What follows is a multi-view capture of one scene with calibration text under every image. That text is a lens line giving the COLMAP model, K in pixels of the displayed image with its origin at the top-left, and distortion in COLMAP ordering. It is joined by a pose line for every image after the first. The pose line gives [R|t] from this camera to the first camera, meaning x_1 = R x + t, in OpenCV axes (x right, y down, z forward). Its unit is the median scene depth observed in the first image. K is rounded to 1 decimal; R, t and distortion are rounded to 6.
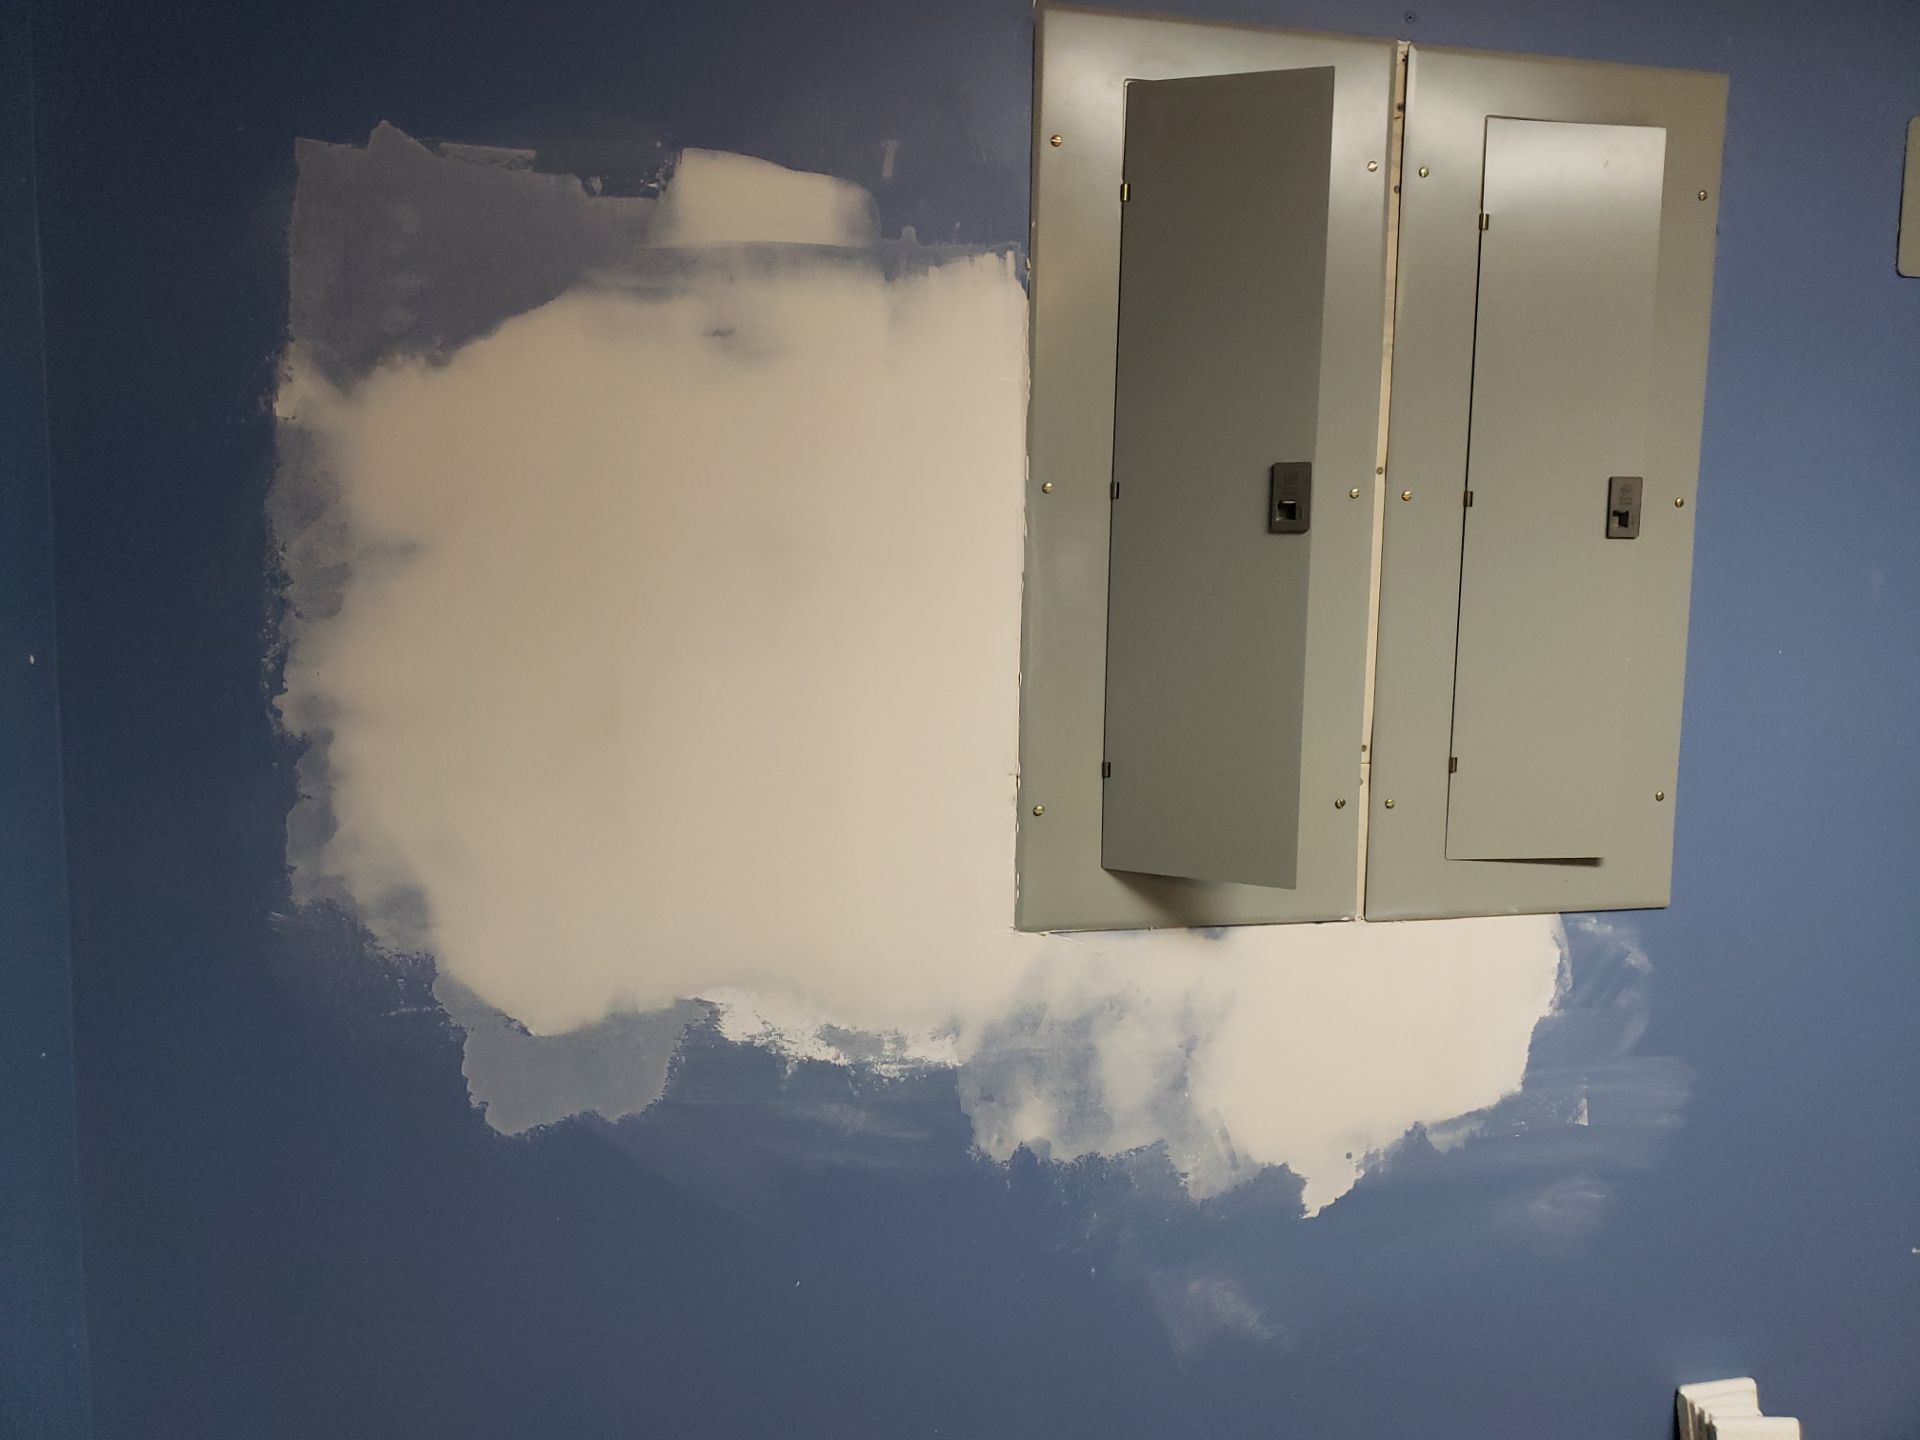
lens RADIAL K [[1392.5, 0, 967.6], [0, 1392.5, 733.2], [0, 0, 1]] dist [0.003683, 0.013087]
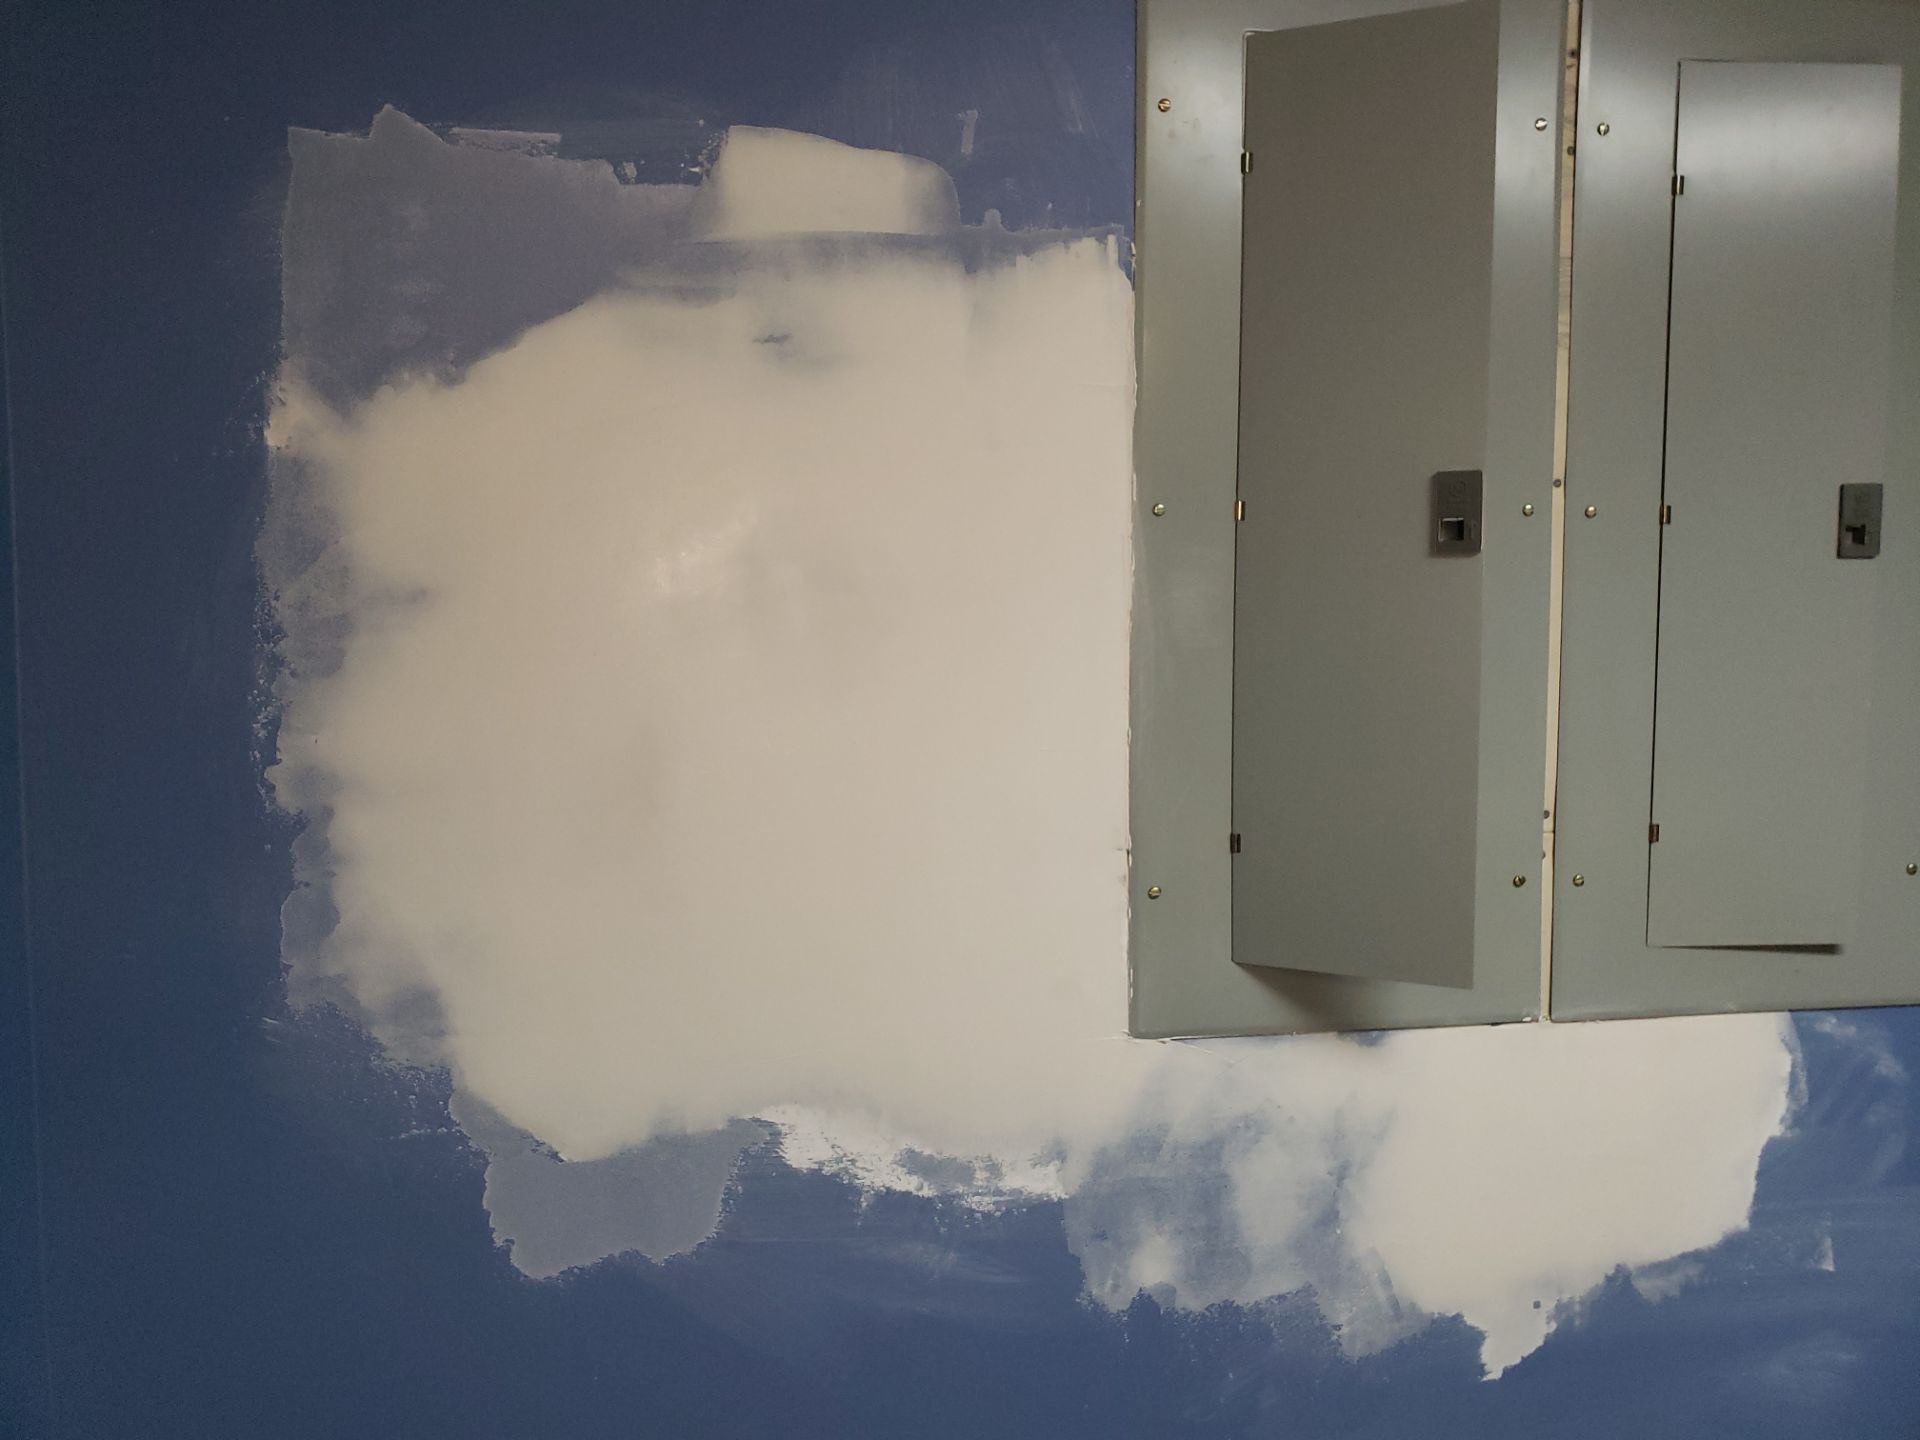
lens RADIAL K [[1392.5, 0, 945.7], [0, 1392.5, 714.0], [0, 0, 1]] dist [0.003683, 0.013087]
pose [[0.996440, -0.015089, -0.082946, -0.004150], [0.010185, 0.998192, -0.059229, -0.003697], [0.083690, 0.058174, 0.994792, 0.147813]]
